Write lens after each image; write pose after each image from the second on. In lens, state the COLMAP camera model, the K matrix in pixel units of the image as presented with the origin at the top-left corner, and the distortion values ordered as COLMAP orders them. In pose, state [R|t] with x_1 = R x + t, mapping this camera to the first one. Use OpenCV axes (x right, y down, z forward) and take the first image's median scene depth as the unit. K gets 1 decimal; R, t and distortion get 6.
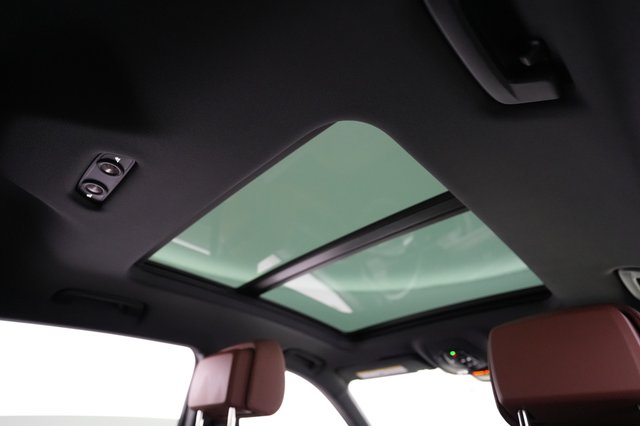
lens RADIAL K [[361.3, 0, 320.0], [0, 361.3, 213.0], [0, 0, 1]] dist [0.000047, -0.000454]
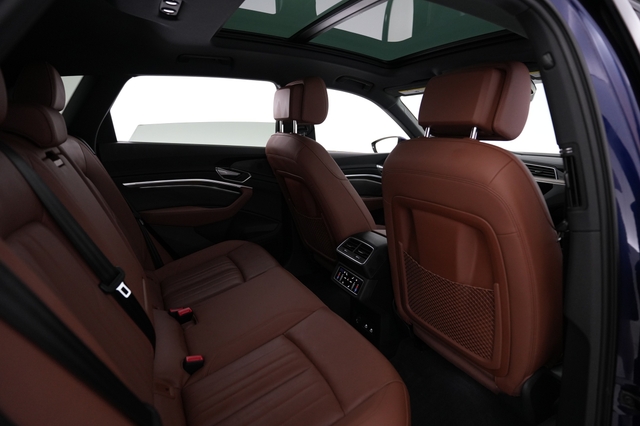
lens RADIAL K [[361.3, 0, 320.0], [0, 361.3, 213.0], [0, 0, 1]] dist [0.000047, -0.000454]
pose [[0.950428, 0.074232, -0.301954, 0.359823], [0.160776, 0.713883, 0.681559, -0.245033], [0.266153, -0.696320, 0.666559, -0.341936]]
